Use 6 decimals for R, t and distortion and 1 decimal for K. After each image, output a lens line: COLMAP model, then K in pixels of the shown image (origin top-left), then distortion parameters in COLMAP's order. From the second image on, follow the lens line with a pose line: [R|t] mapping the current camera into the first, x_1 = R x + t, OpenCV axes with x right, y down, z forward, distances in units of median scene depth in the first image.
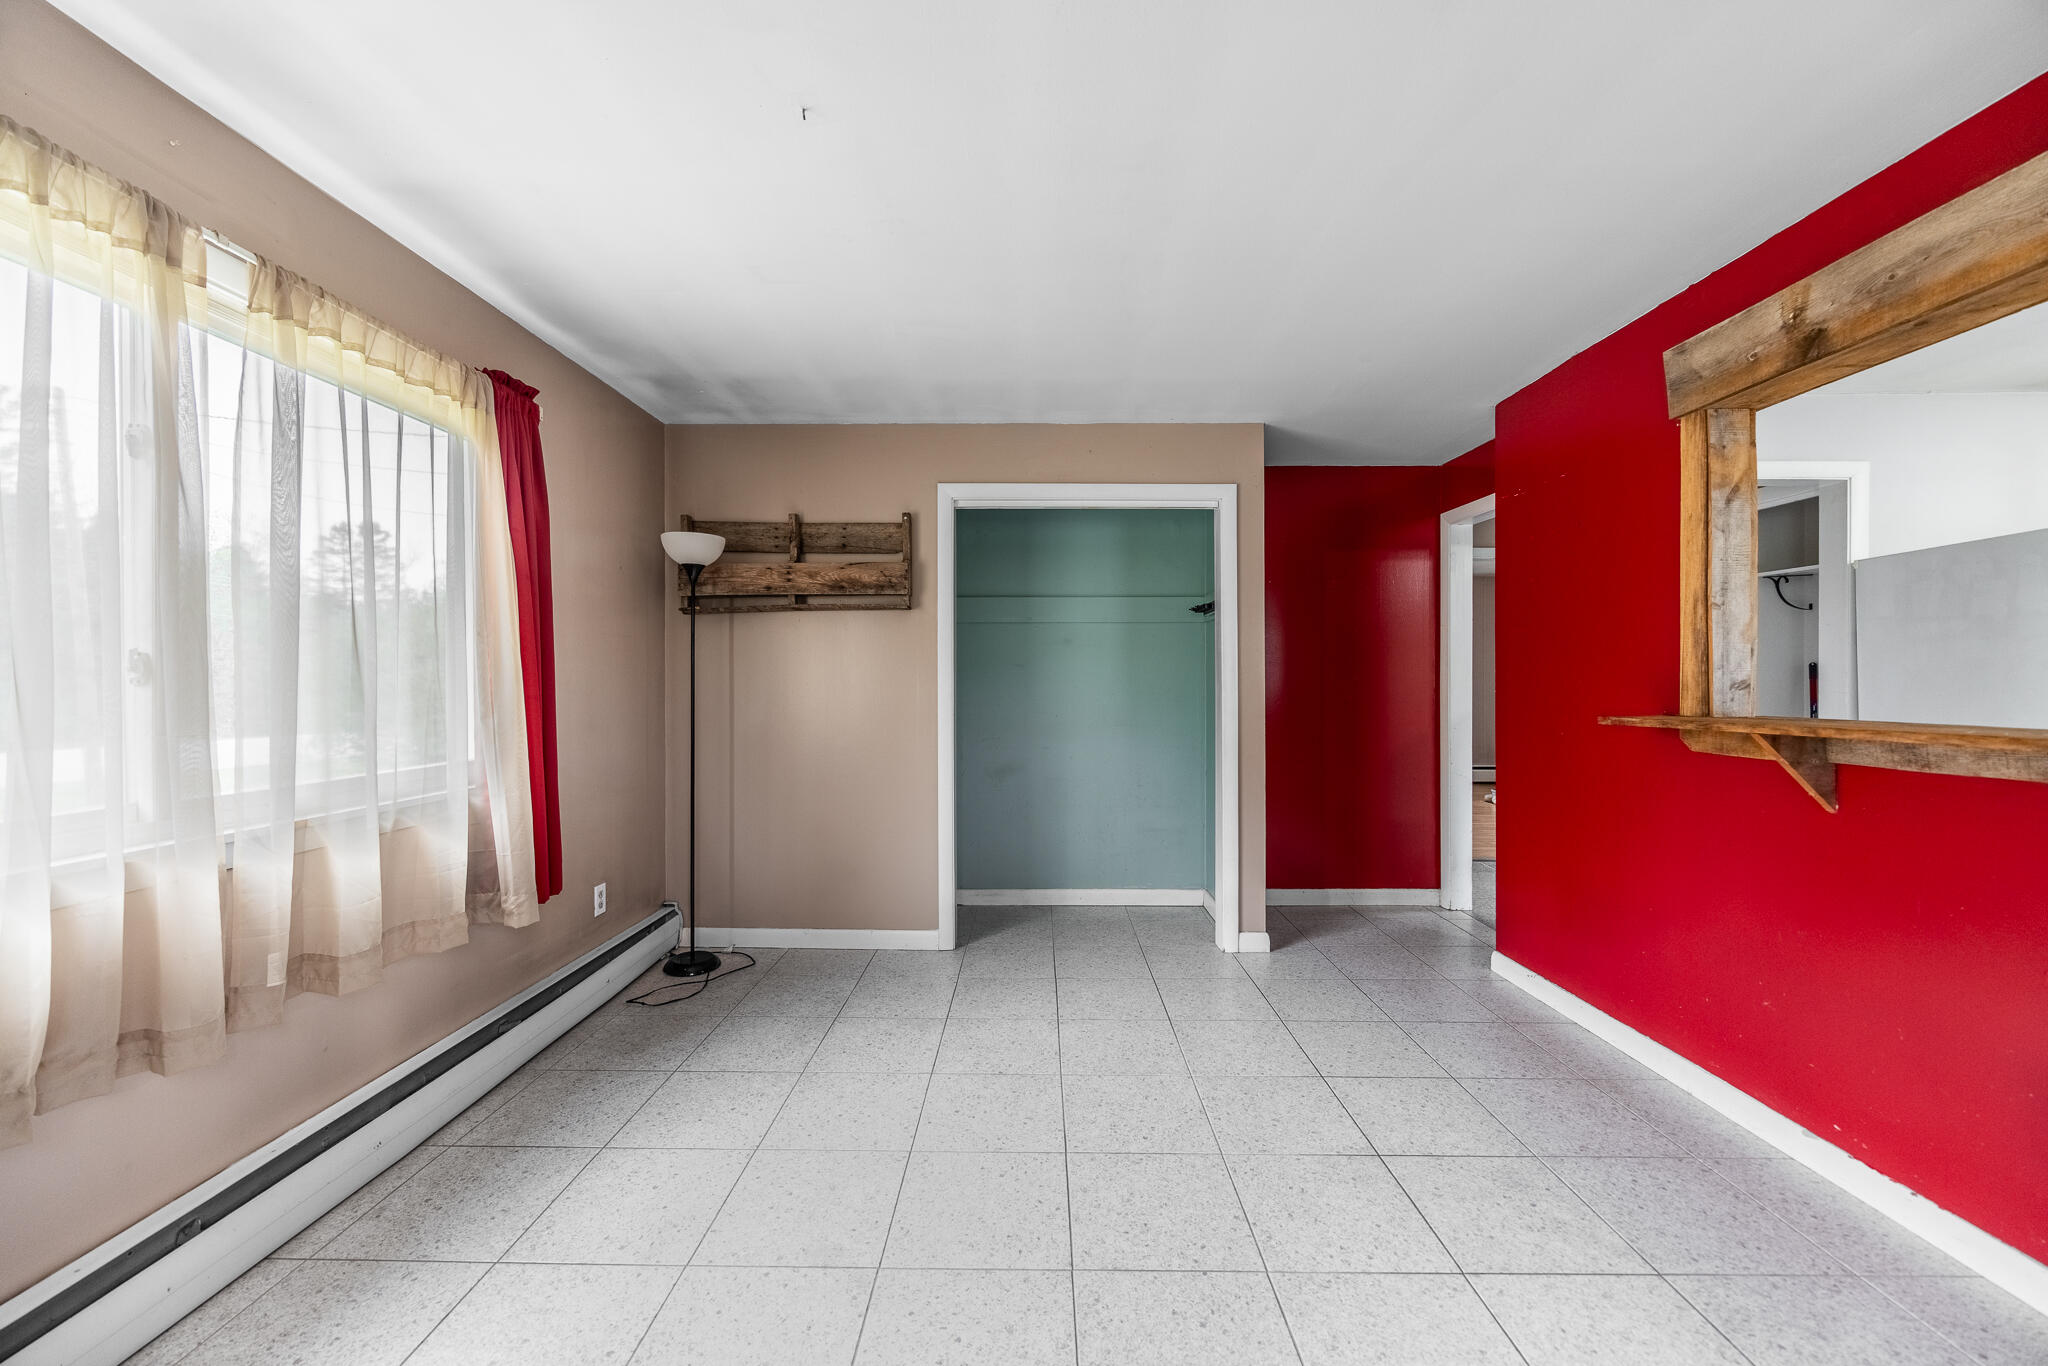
lens RADIAL K [[797.7, 0, 1067.0], [0, 797.7, 687.6], [0, 0, 1]] dist [-0.003320, -0.000299]
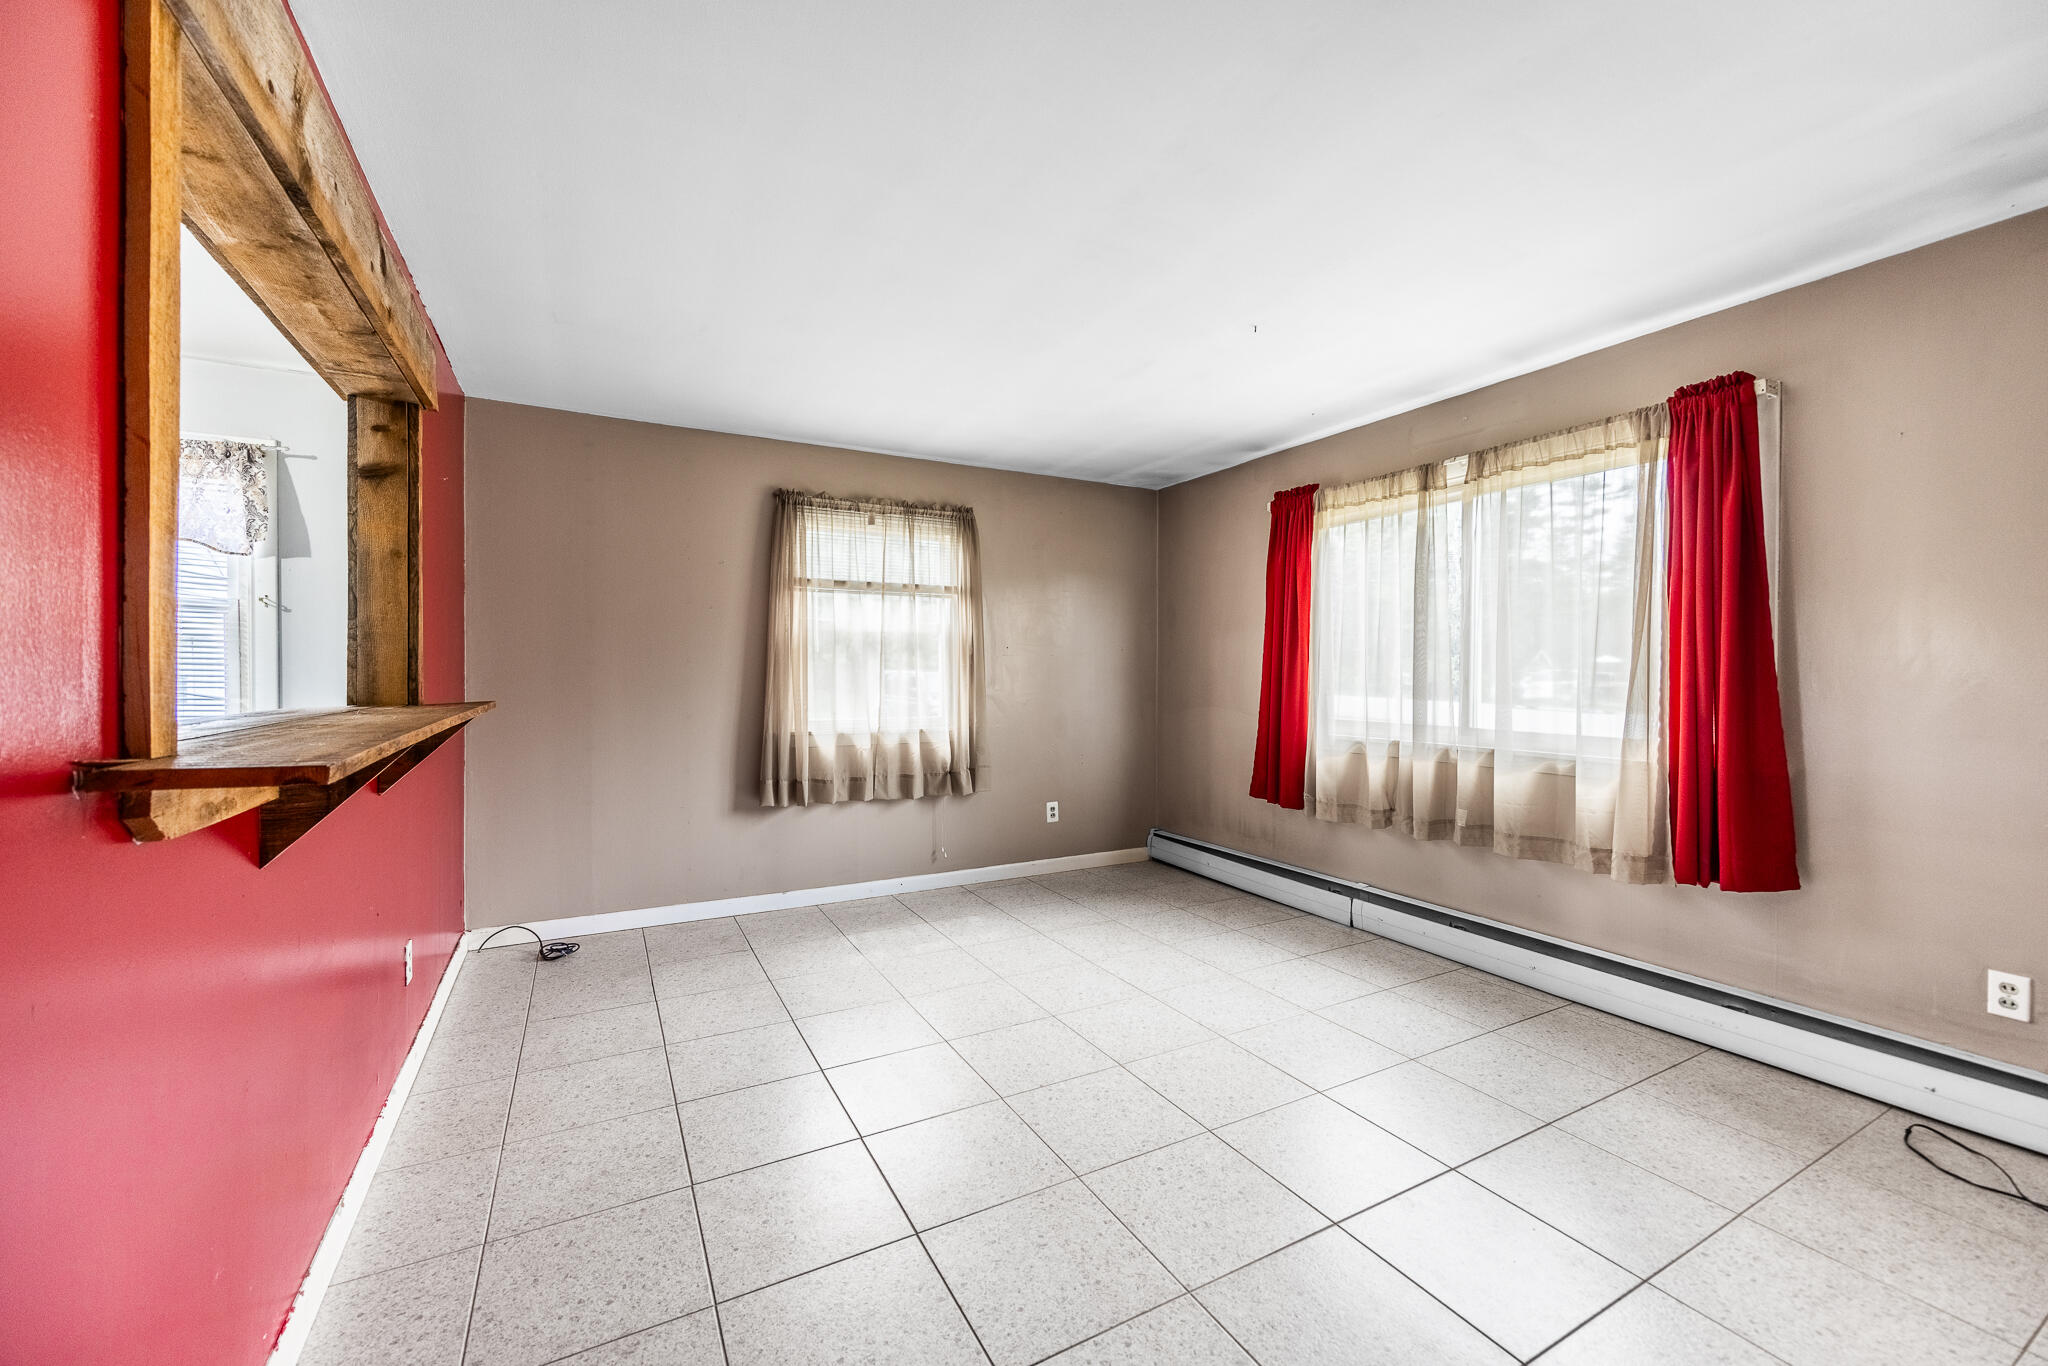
lens RADIAL K [[797.7, 0, 1031.2], [0, 797.7, 676.7], [0, 0, 1]] dist [-0.003320, -0.000299]
pose [[-0.893580, 0.003816, -0.448888, 0.787422], [-0.003143, 0.999886, 0.014757, -0.017426], [0.448893, 0.014597, -0.893466, 2.147316]]
